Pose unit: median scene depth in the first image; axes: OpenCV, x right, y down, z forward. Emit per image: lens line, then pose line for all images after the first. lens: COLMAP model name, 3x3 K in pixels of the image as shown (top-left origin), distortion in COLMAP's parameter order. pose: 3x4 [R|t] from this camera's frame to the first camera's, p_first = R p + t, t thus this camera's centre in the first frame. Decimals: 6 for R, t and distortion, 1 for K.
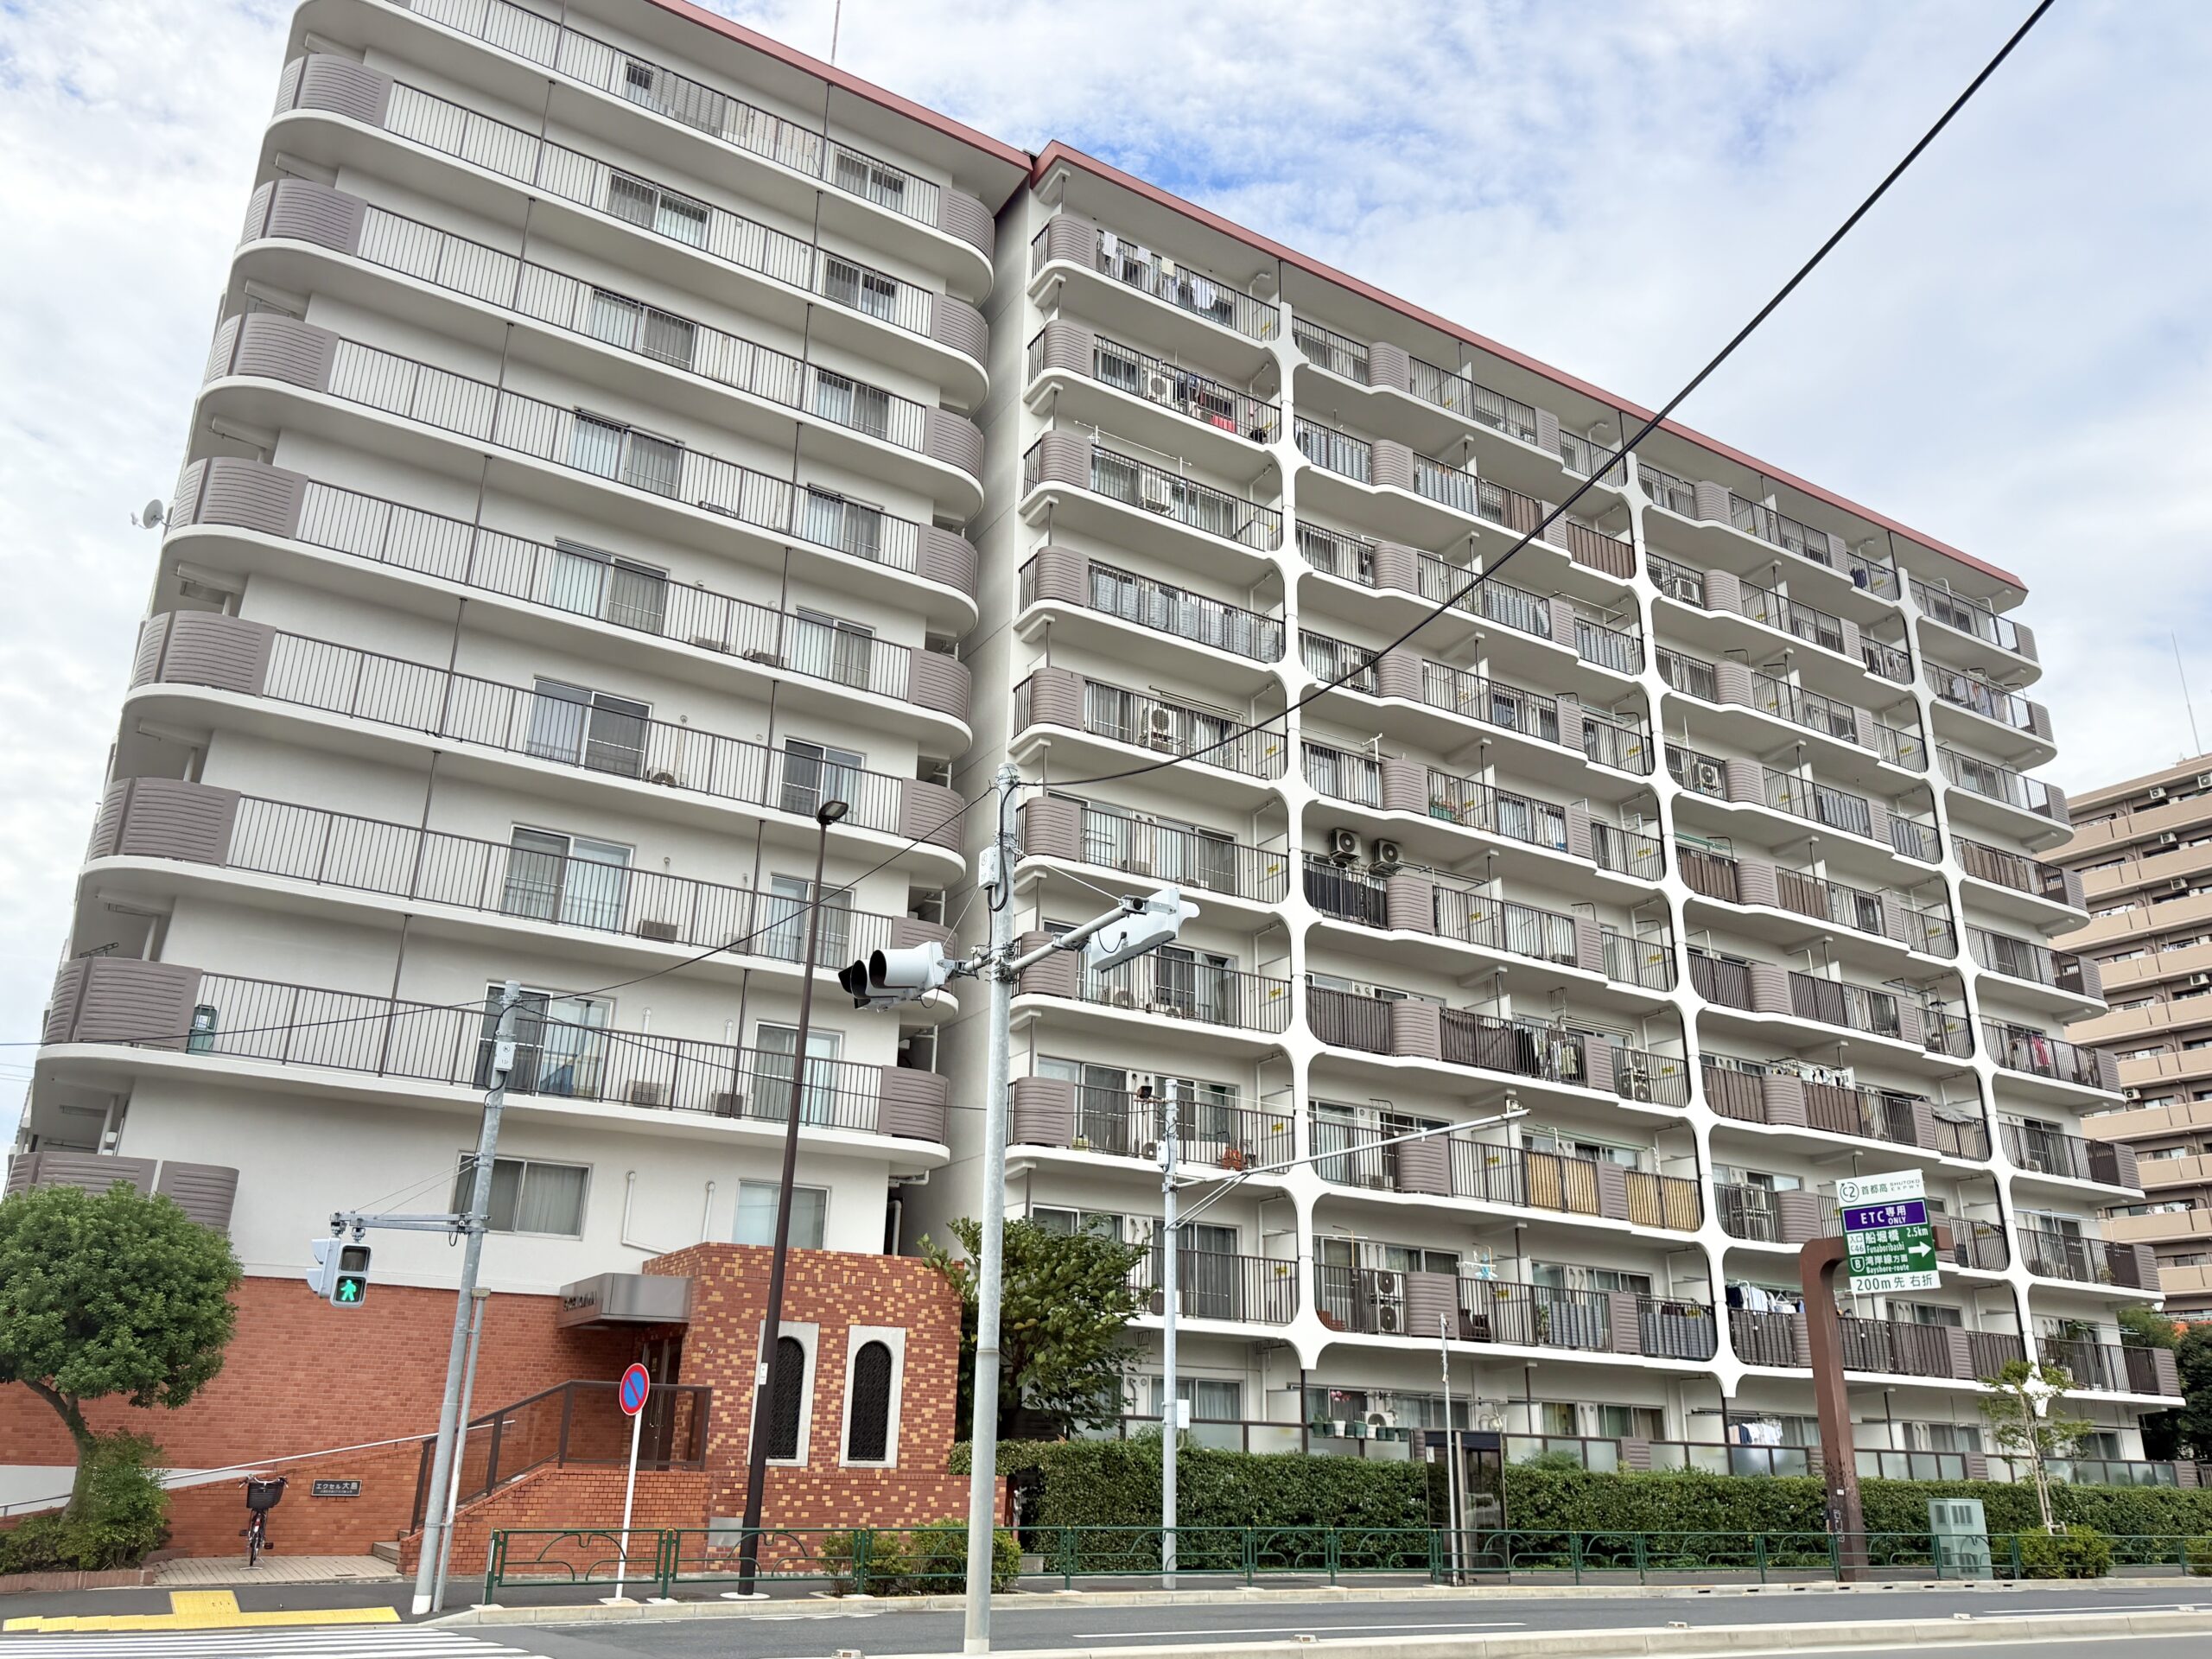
lens RADIAL K [[1680.3, 0, 1111.0], [0, 1680.3, 834.3], [0, 0, 1]] dist [0.005117, 0.003863]
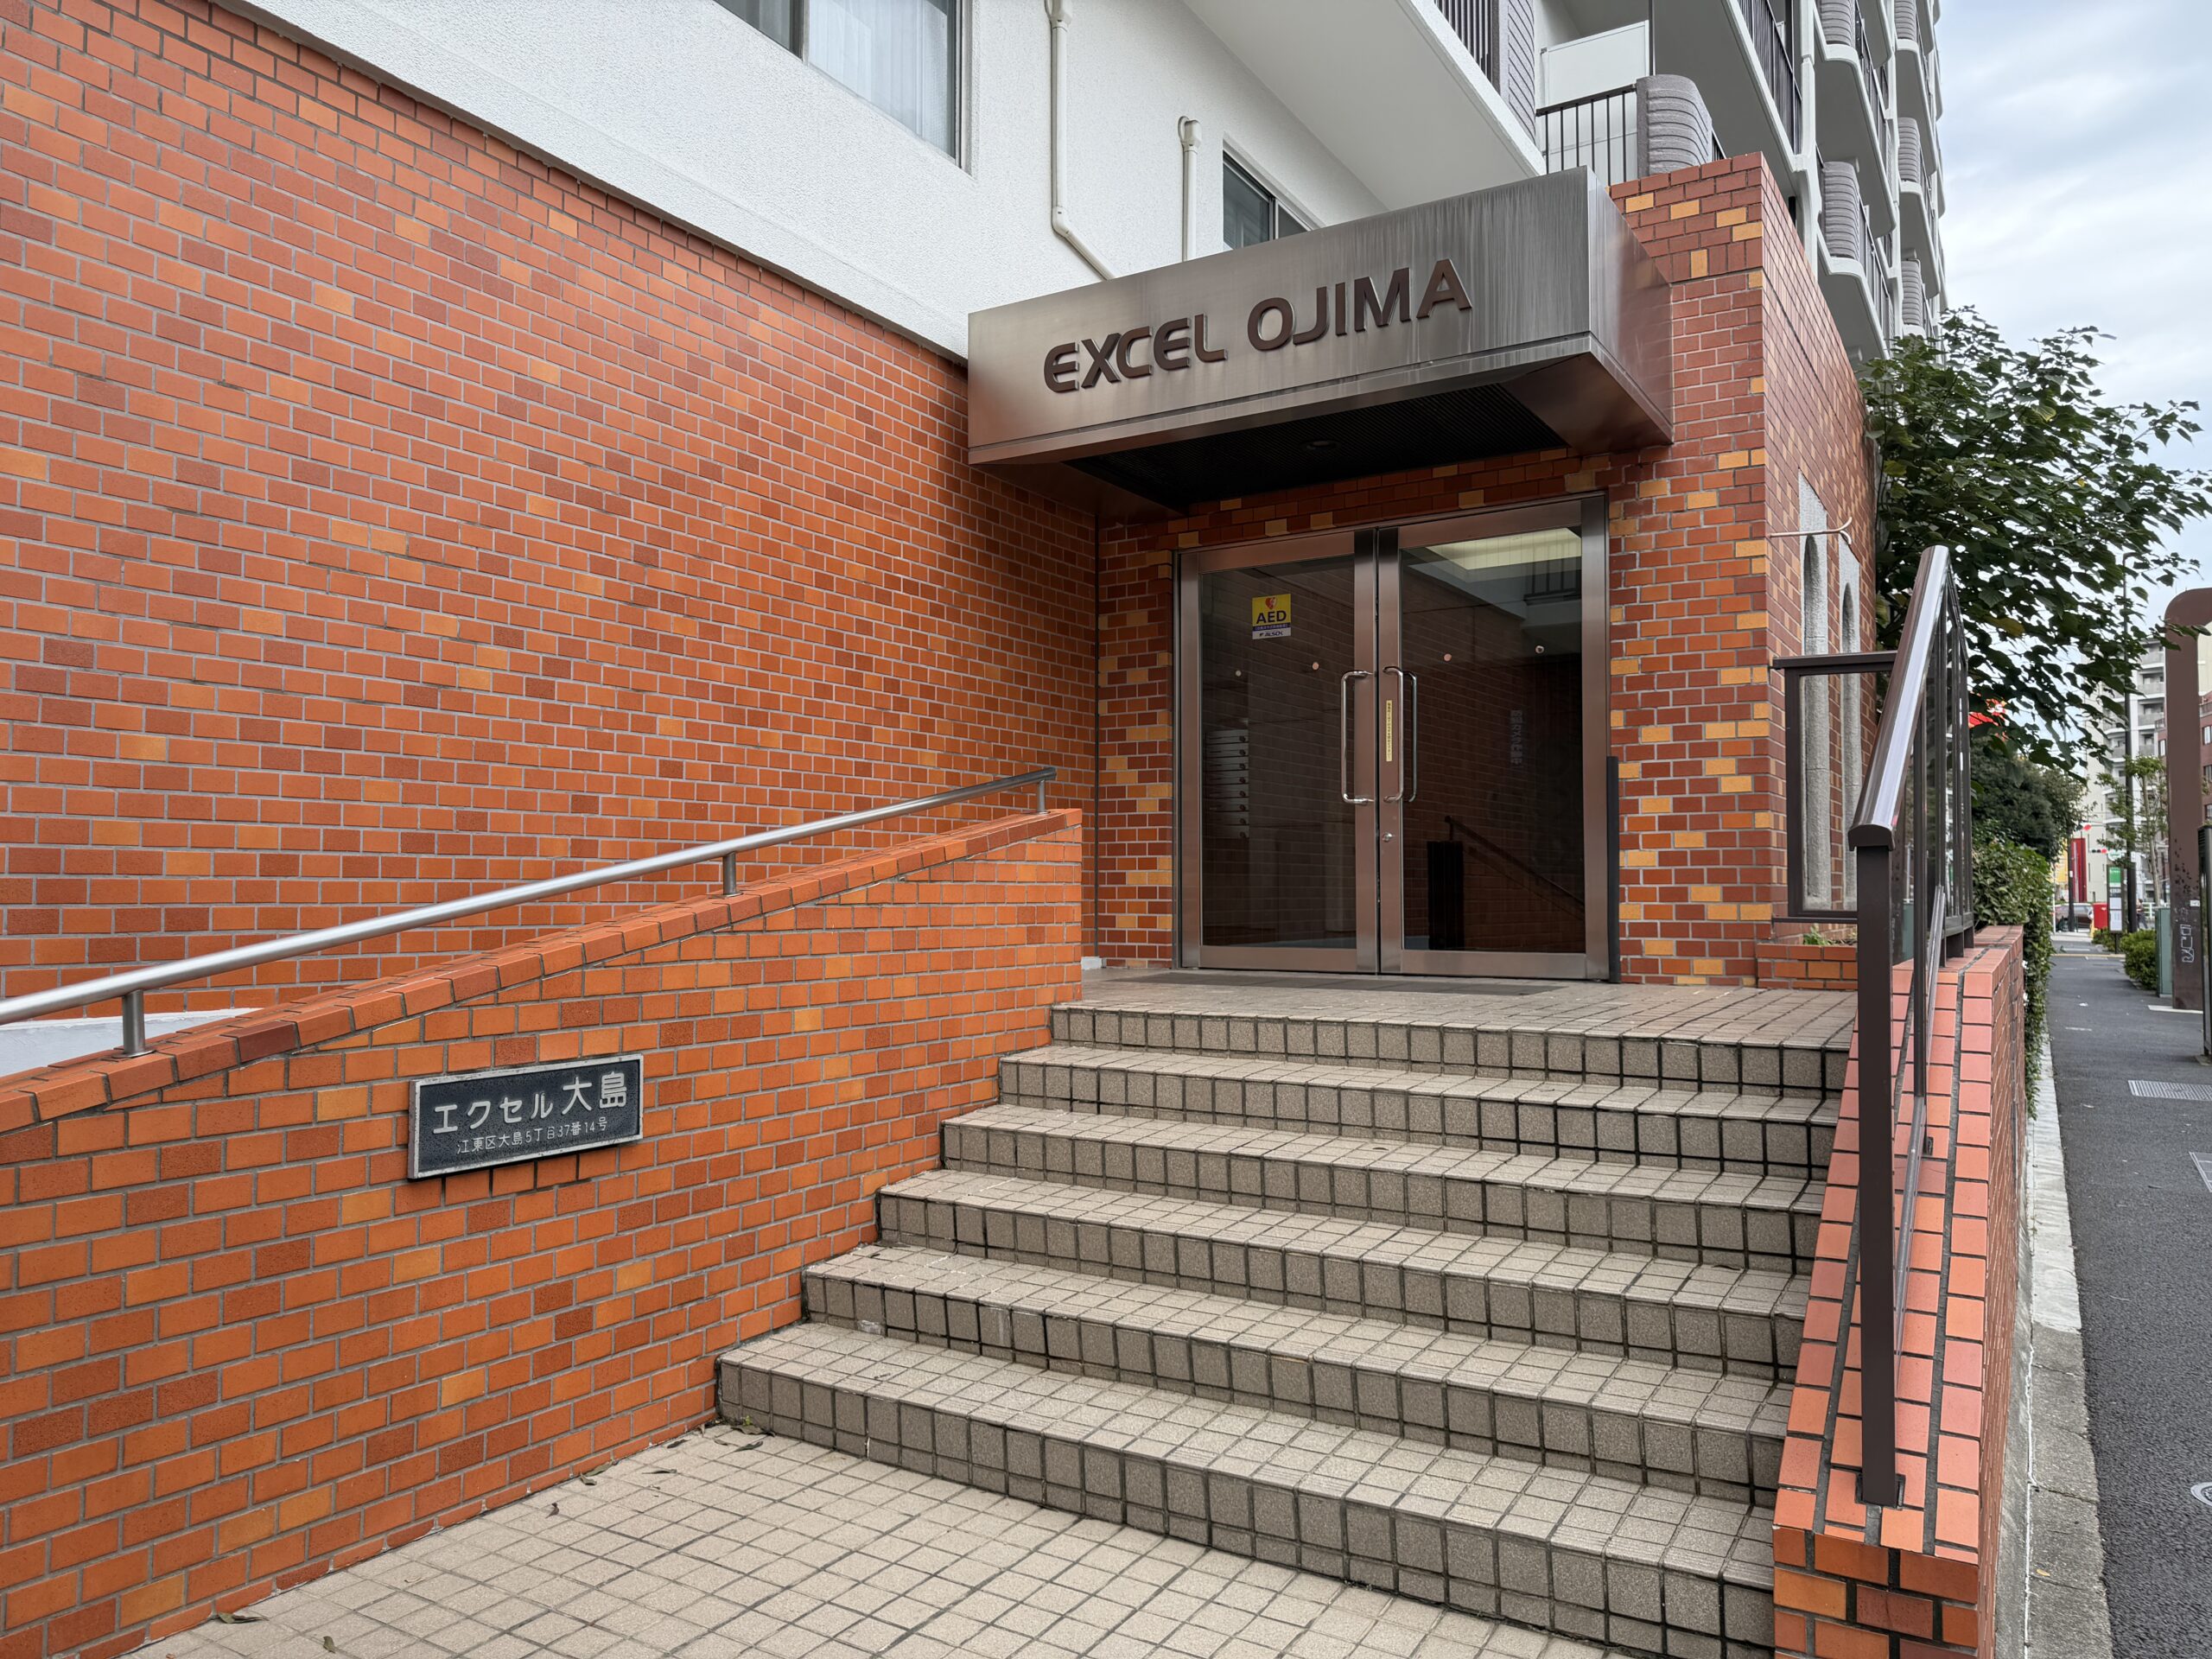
lens RADIAL K [[1522.1, 0, 1098.0], [0, 1522.1, 837.1], [0, 0, 1]] dist [0.032007, -0.032669]
pose [[0.896172, -0.008148, 0.443632, -0.468664], [-0.135307, 0.947190, 0.290728, 0.307484], [-0.422573, -0.320569, 0.847743, 0.846400]]
